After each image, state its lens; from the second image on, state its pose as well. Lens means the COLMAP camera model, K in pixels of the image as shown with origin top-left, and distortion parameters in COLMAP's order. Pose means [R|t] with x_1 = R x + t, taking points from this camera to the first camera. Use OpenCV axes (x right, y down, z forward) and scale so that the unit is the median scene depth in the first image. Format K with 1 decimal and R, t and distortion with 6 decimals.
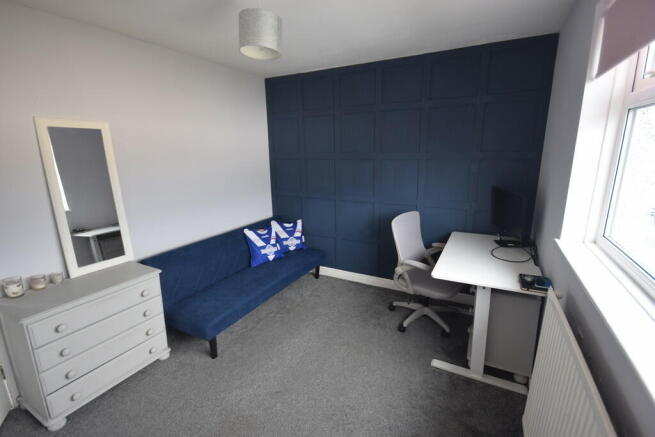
lens RADIAL K [[302.7, 0, 327.5], [0, 302.7, 218.5], [0, 0, 1]] dist [-0.001770, -0.000799]
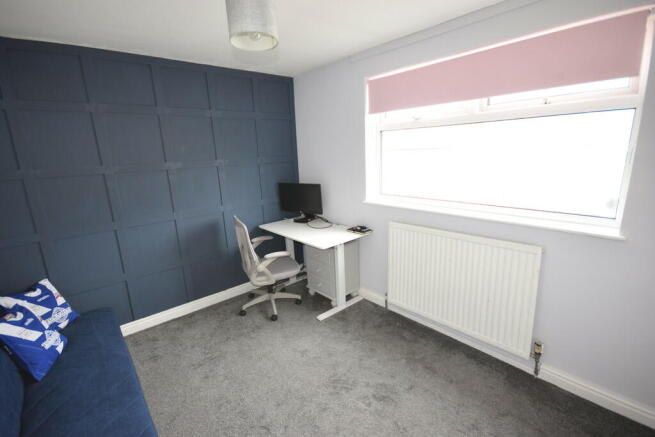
lens RADIAL K [[302.7, 0, 327.5], [0, 302.7, 218.5], [0, 0, 1]] dist [-0.001770, -0.000799]
pose [[0.351771, -0.208747, 0.912514, -0.570626], [0.250680, 0.960221, 0.123024, -0.062702], [-0.901896, 0.185472, 0.390106, 0.310441]]
